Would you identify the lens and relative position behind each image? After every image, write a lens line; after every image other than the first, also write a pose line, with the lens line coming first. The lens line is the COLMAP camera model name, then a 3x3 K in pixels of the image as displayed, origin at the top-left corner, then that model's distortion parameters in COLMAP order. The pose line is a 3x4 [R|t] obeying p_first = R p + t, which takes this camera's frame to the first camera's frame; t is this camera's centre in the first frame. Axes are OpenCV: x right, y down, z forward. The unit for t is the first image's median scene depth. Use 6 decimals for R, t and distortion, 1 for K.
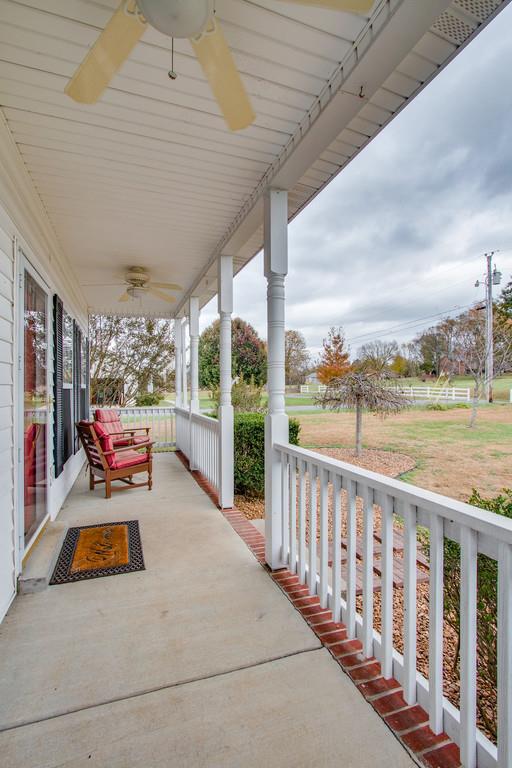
lens RADIAL K [[374.9, 0, 260.6], [0, 374.9, 387.1], [0, 0, 1]] dist [-0.002511, -0.000134]
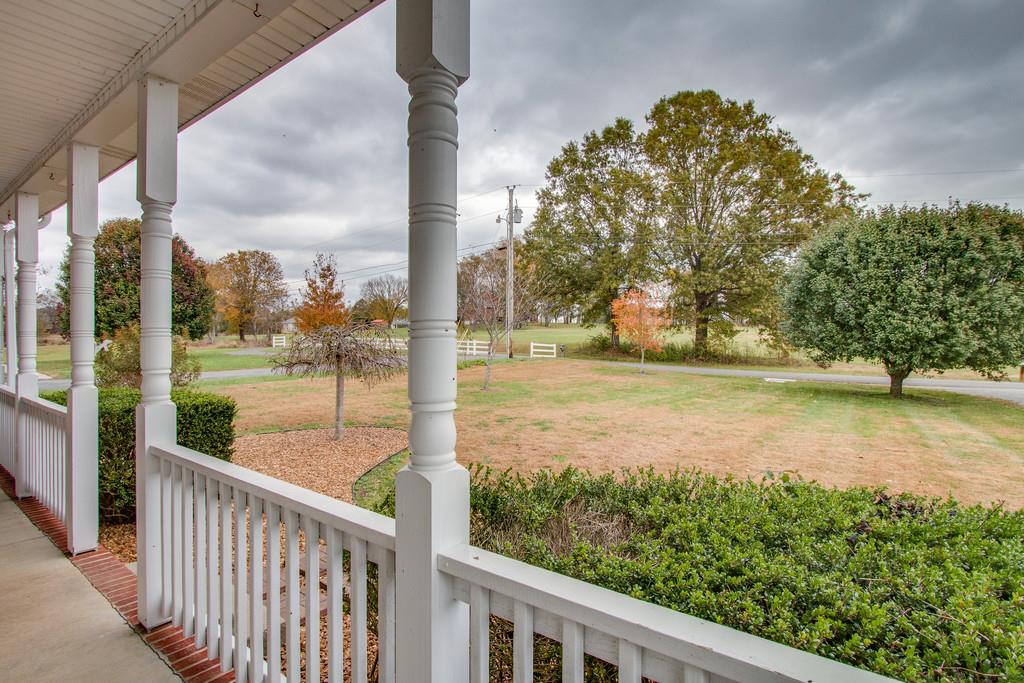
lens RADIAL K [[499.9, 0, 512.0], [0, 499.9, 341.5], [0, 0, 1]] dist [-0.002511, -0.000134]
pose [[0.837469, 0.001220, 0.546483, 0.080076], [0.000089, 0.999997, -0.002369, -0.036269], [-0.546484, 0.002033, 0.837467, -0.120865]]
